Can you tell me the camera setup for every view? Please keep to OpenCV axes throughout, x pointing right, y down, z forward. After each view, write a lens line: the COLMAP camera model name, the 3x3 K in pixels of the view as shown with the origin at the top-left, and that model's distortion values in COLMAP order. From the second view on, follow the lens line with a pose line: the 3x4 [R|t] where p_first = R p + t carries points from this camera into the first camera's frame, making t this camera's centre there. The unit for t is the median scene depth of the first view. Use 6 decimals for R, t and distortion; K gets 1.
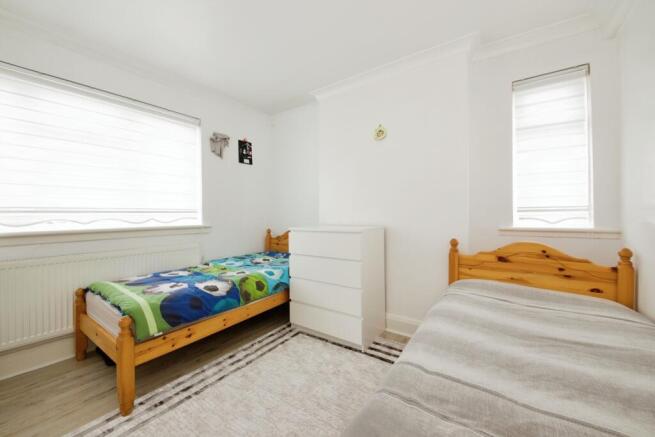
lens RADIAL K [[229.8, 0, 327.9], [0, 229.8, 228.8], [0, 0, 1]] dist [0.014294, -0.009228]
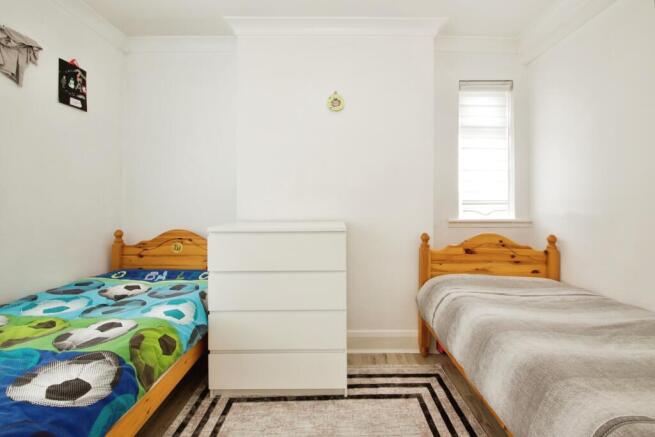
lens RADIAL K [[257.7, 0, 329.1], [0, 257.7, 216.9], [0, 0, 1]] dist [0.017043, -0.014410]
pose [[0.835216, -0.017265, 0.549650, -0.344876], [0.028362, 0.999529, -0.011702, -0.021180], [-0.549190, 0.025363, 0.835313, 0.353323]]
